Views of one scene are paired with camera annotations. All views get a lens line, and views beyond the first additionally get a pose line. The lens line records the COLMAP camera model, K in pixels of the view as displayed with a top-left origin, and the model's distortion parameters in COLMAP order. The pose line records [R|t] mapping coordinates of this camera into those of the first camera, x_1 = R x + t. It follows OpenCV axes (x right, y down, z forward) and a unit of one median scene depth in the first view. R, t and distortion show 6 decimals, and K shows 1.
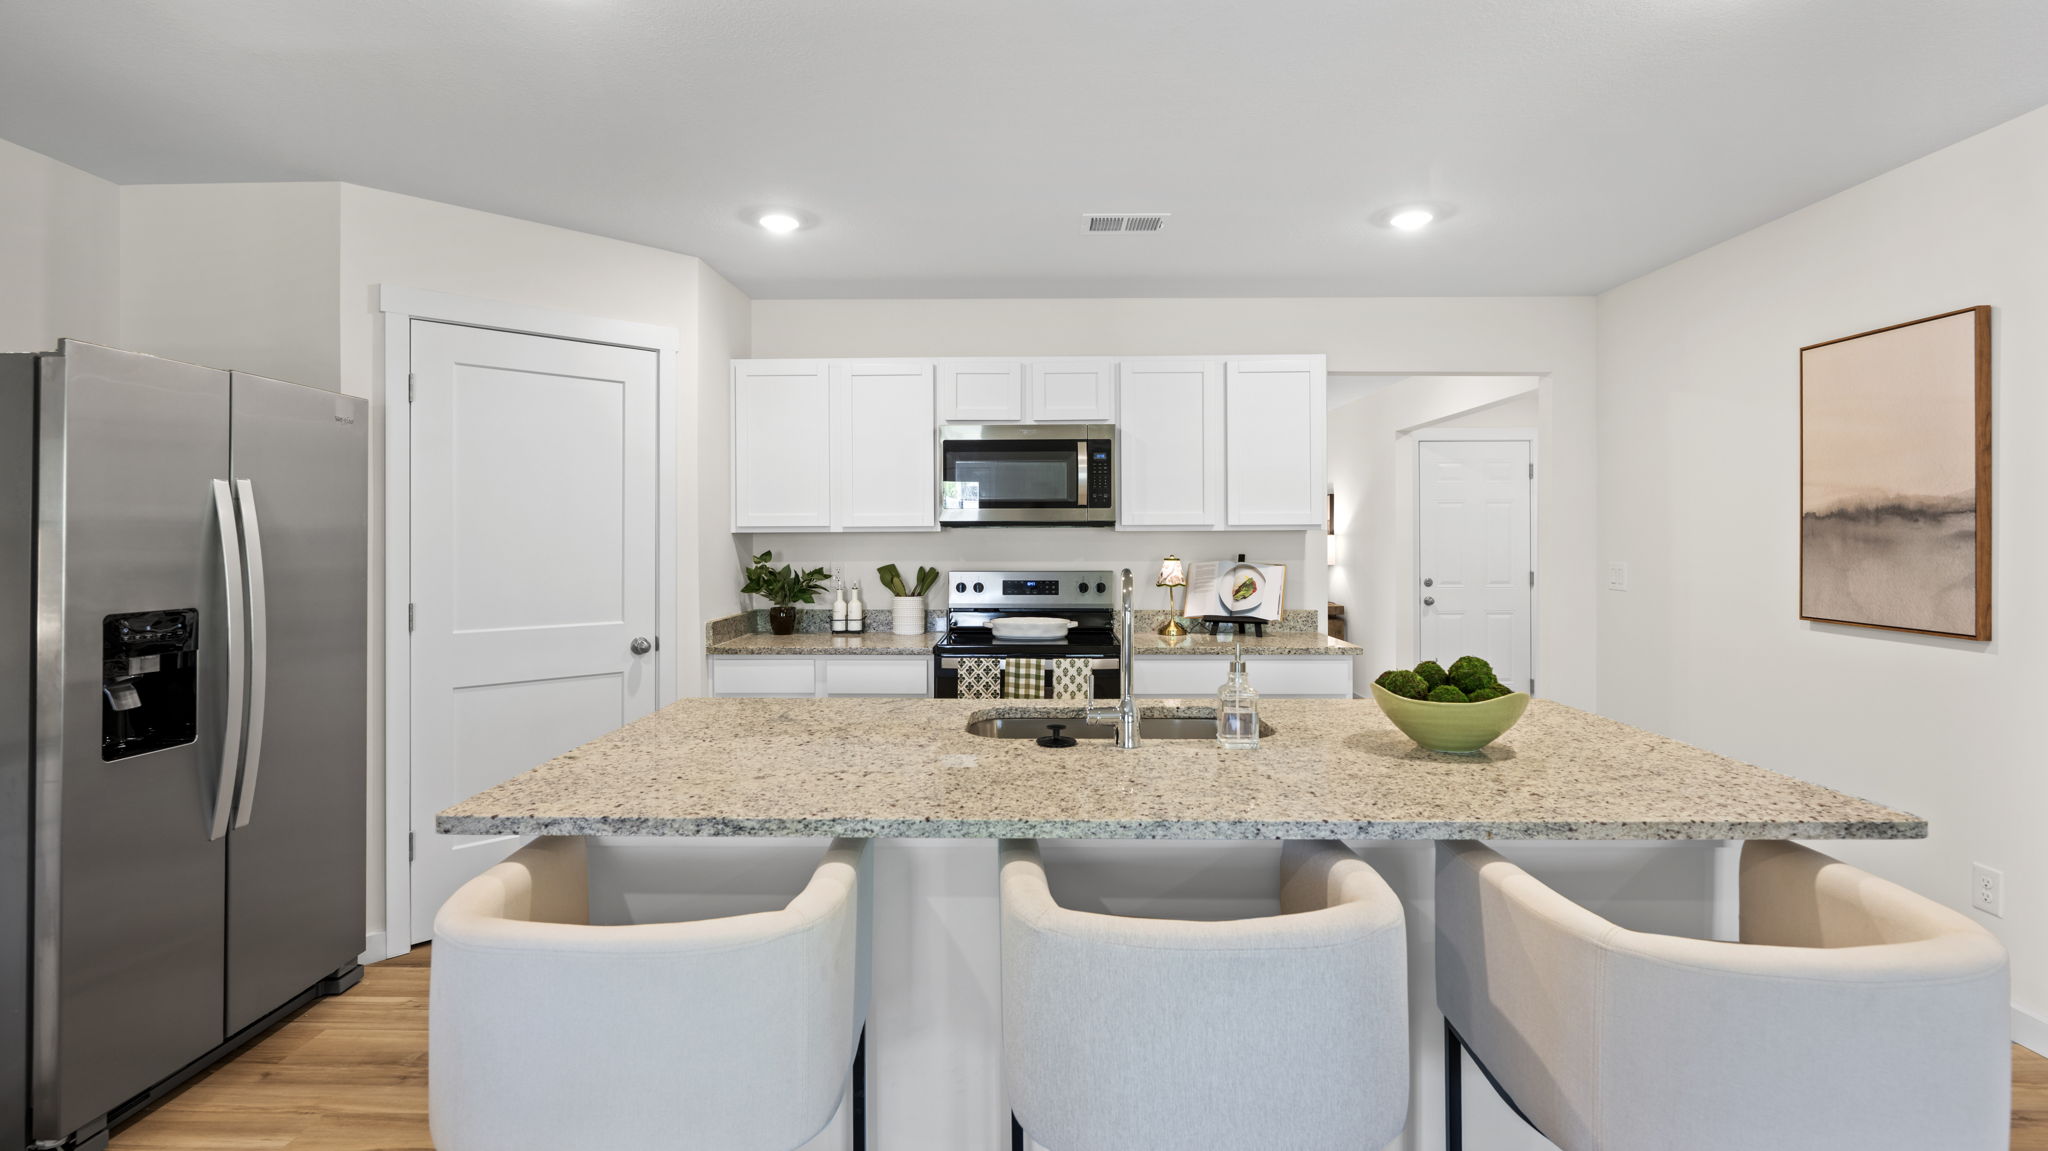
lens RADIAL K [[923.2, 0, 1023.6], [0, 923.2, 539.9], [0, 0, 1]] dist [-0.006116, 0.000592]
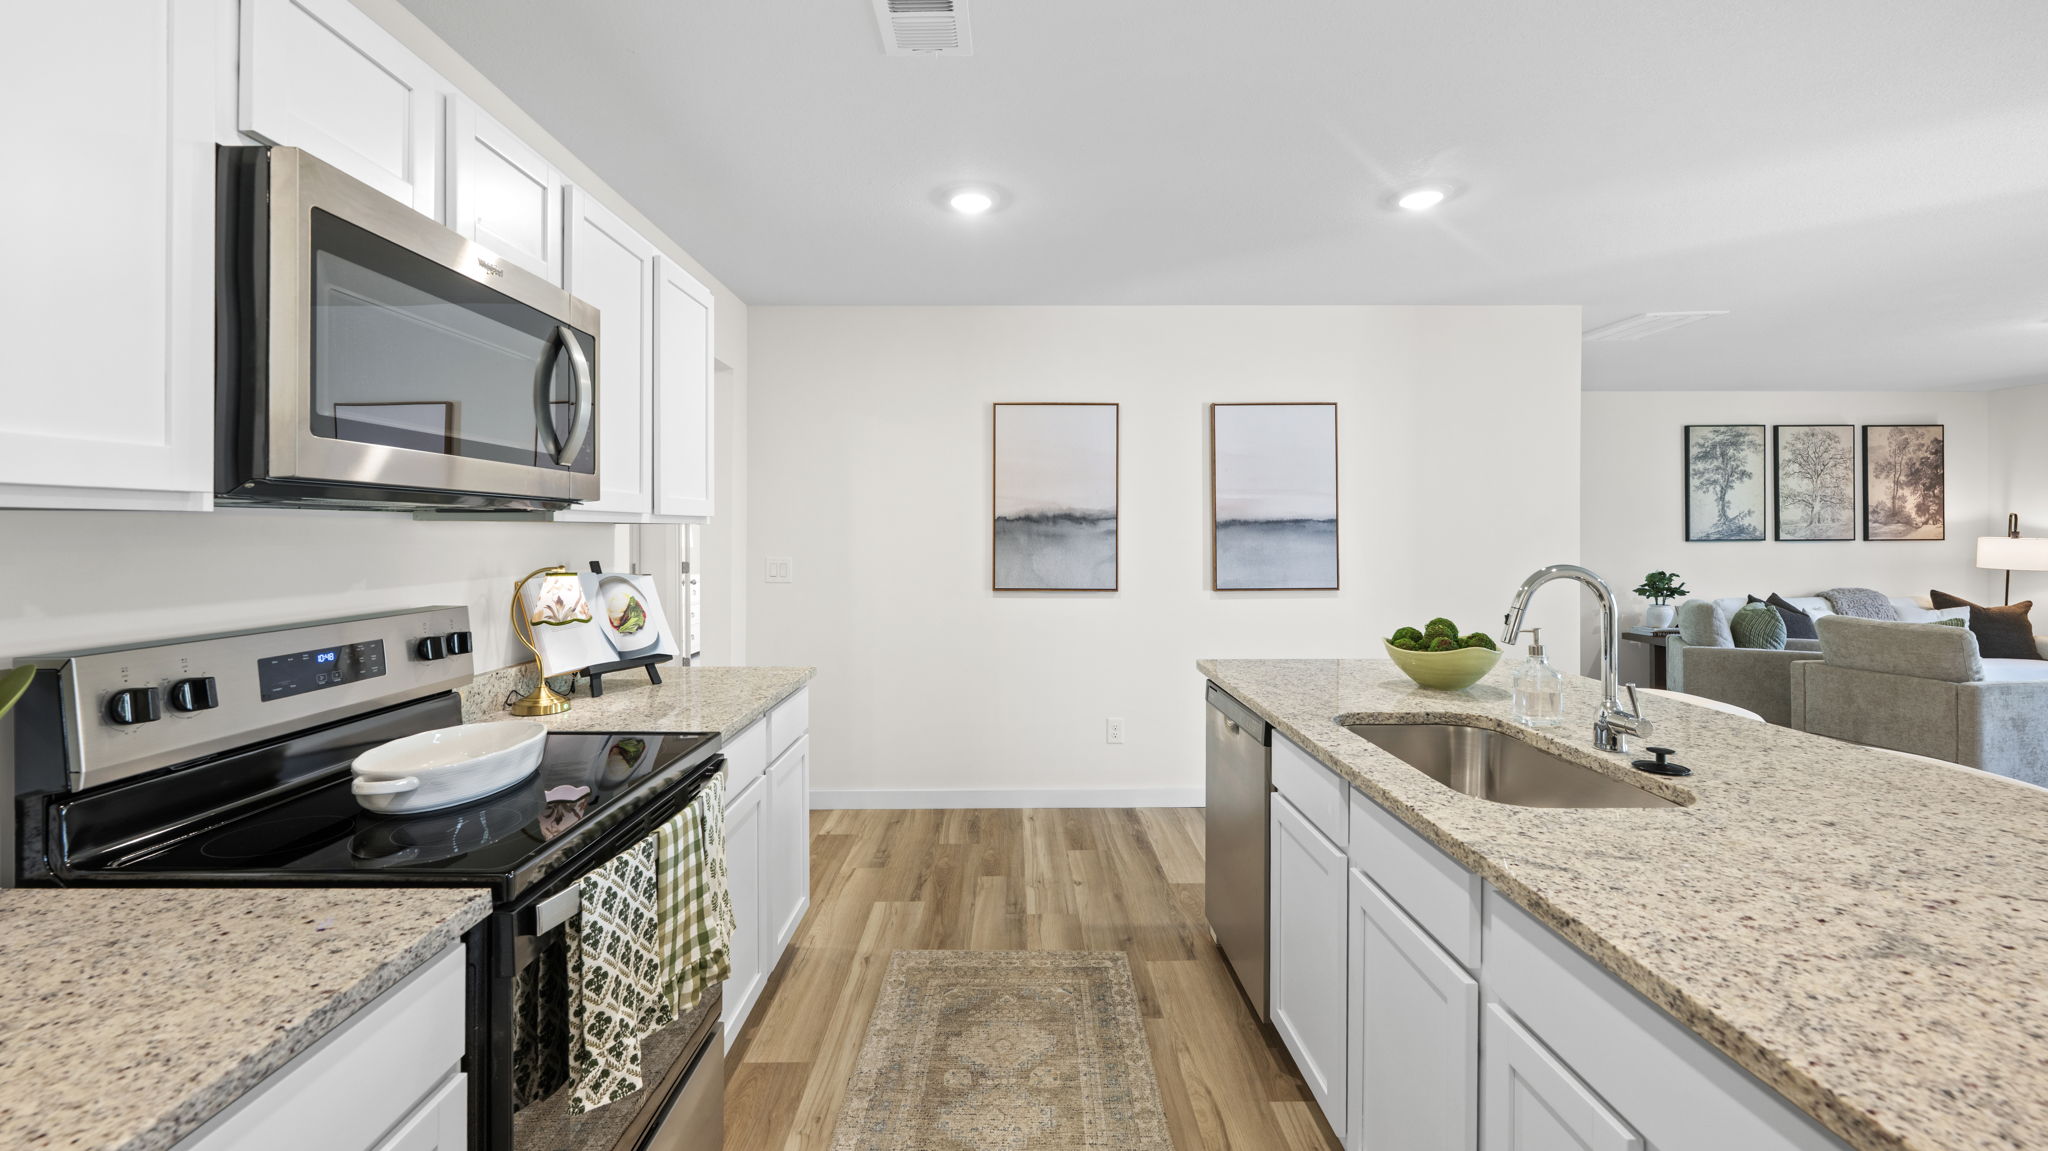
lens RADIAL K [[824.3, 0, 1004.1], [0, 824.3, 535.5], [0, 0, 1]] dist [-0.007884, -0.000328]
pose [[-0.002661, -0.000080, 0.999996, -0.359510], [0.006216, 0.999981, 0.000097, -0.000345], [-0.999977, 0.006216, -0.002660, 0.800747]]
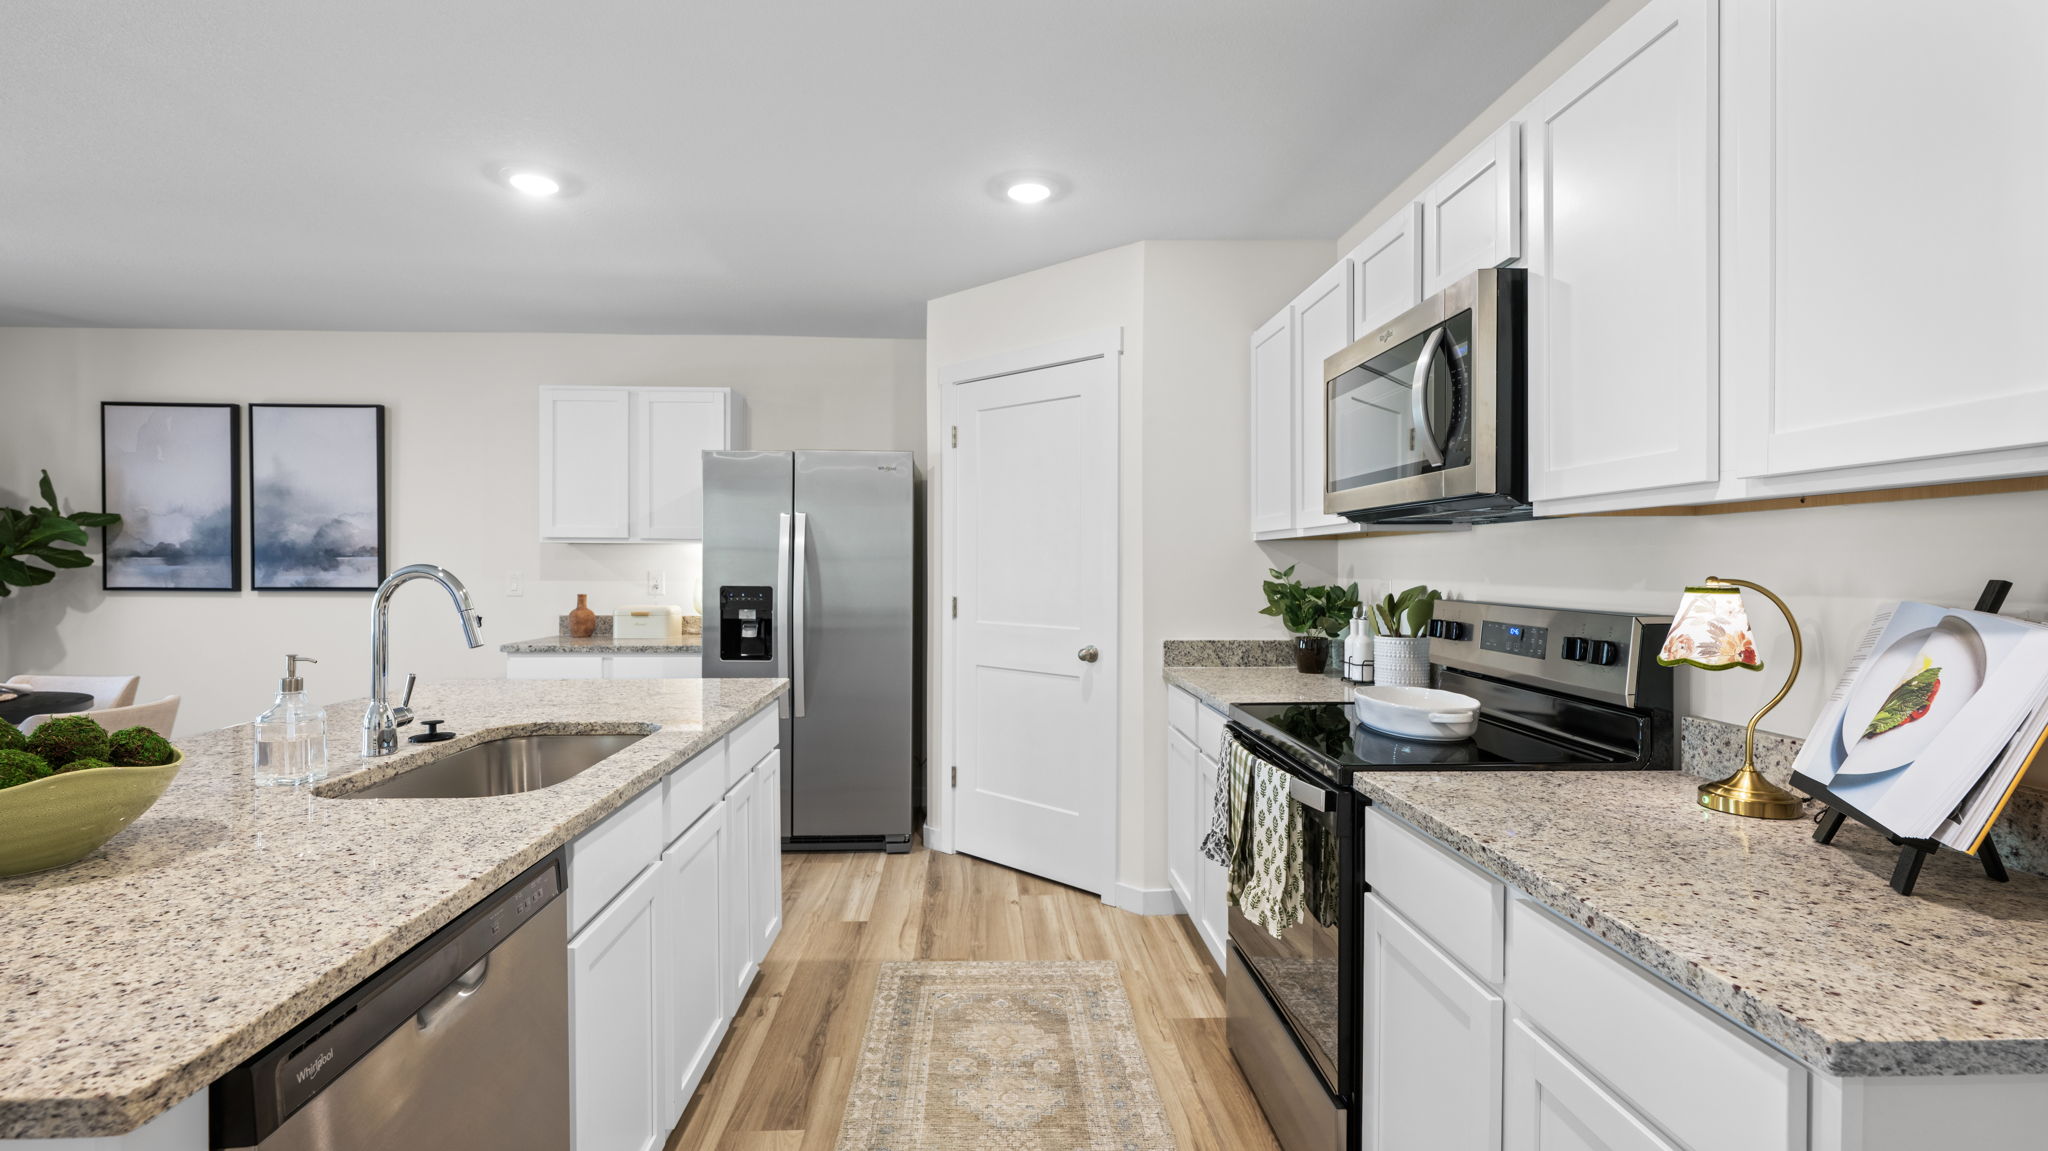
lens RADIAL K [[923.2, 0, 1035.6], [0, 923.2, 583.9], [0, 0, 1]] dist [-0.006116, 0.000592]
pose [[0.076155, 0.022564, -0.996841, 0.528177], [-0.007406, 0.999729, 0.022063, 0.014806], [0.997068, 0.005703, 0.076302, 0.781555]]
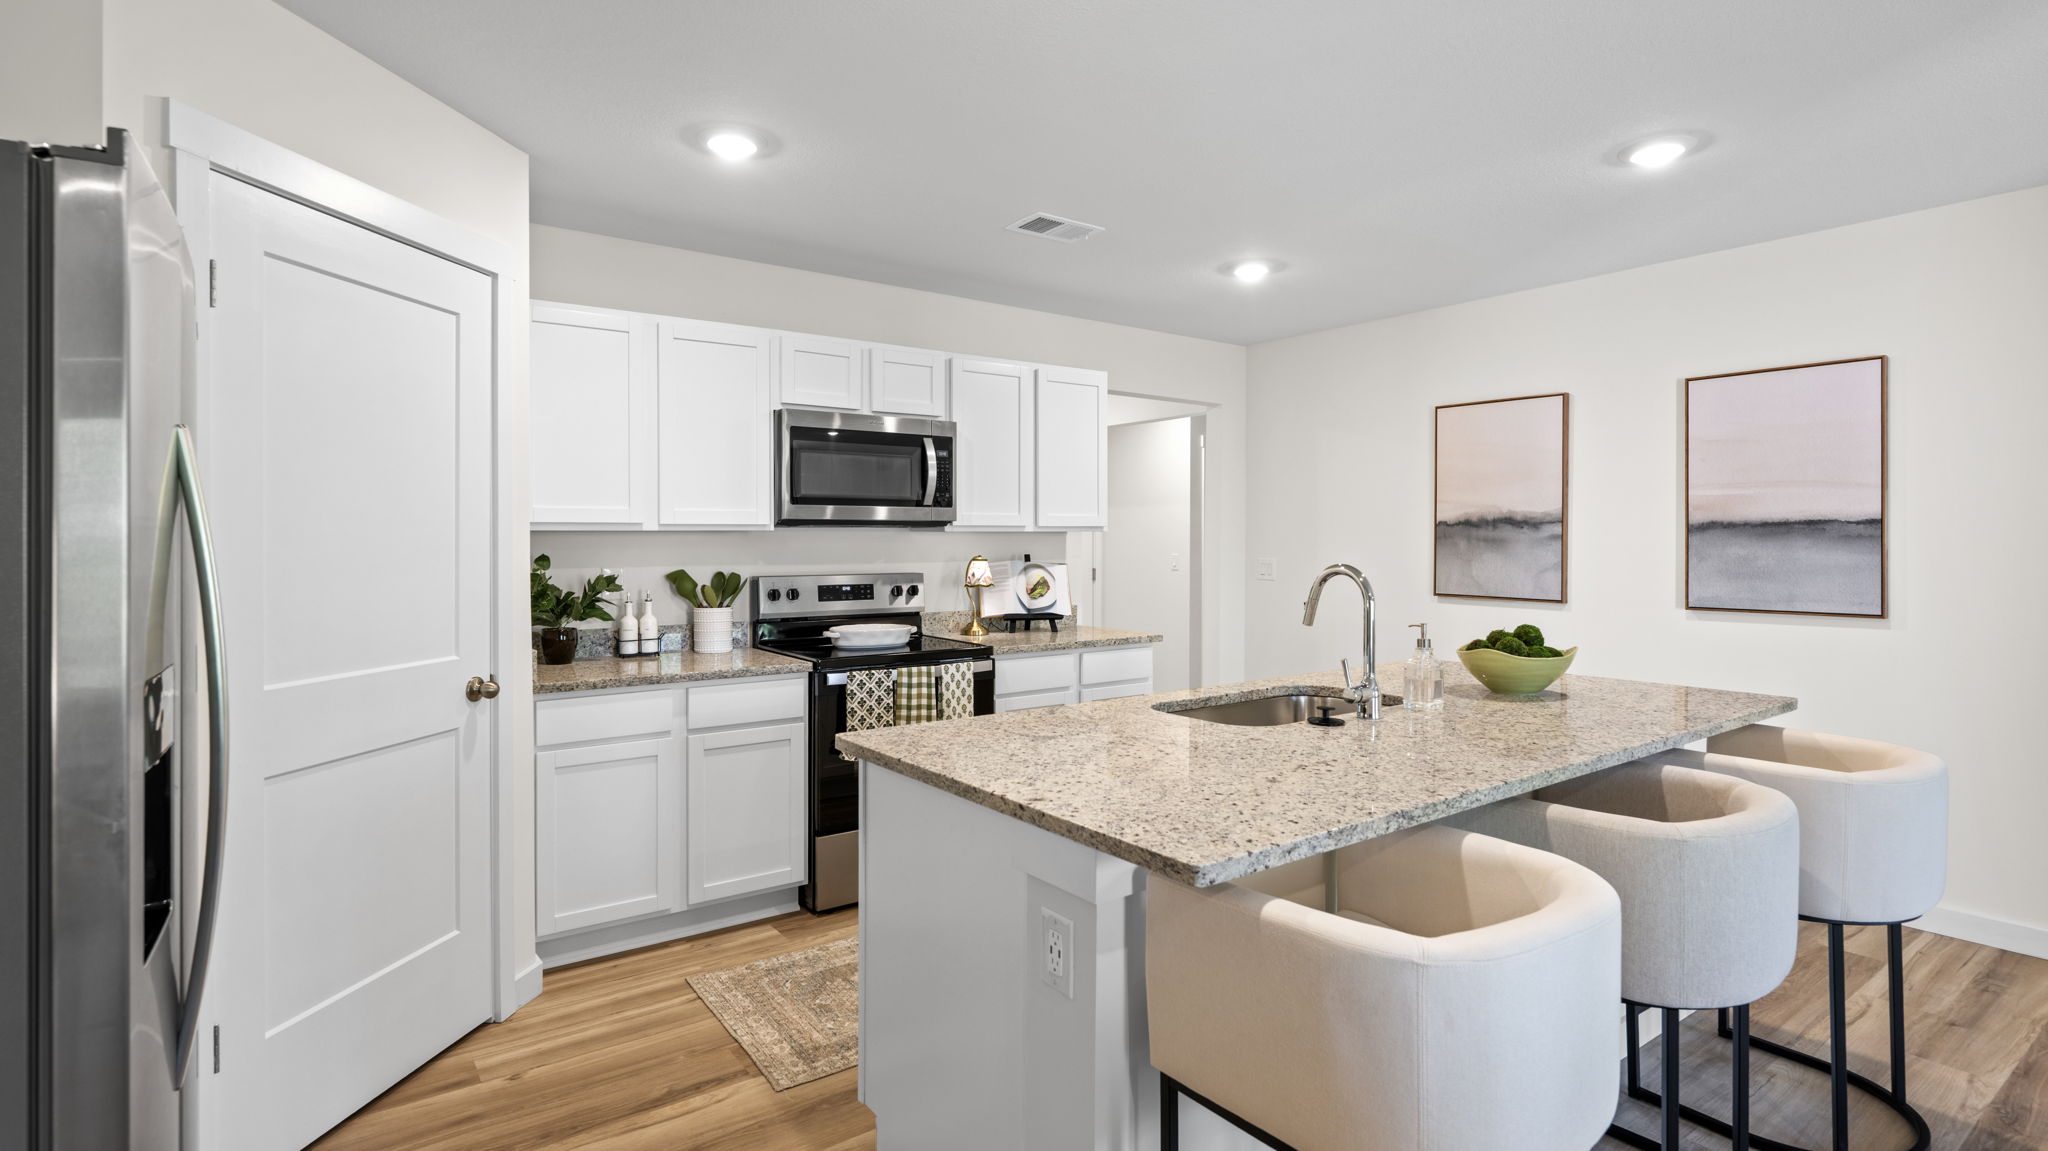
lens RADIAL K [[966.6, 0, 1006.2], [0, 966.6, 547.4], [0, 0, 1]] dist [-0.009969, -0.000253]
pose [[0.806219, -0.003691, 0.591606, -0.475611], [0.000642, 0.999985, 0.005363, 0.002056], [-0.591617, -0.003944, 0.806210, 0.147145]]
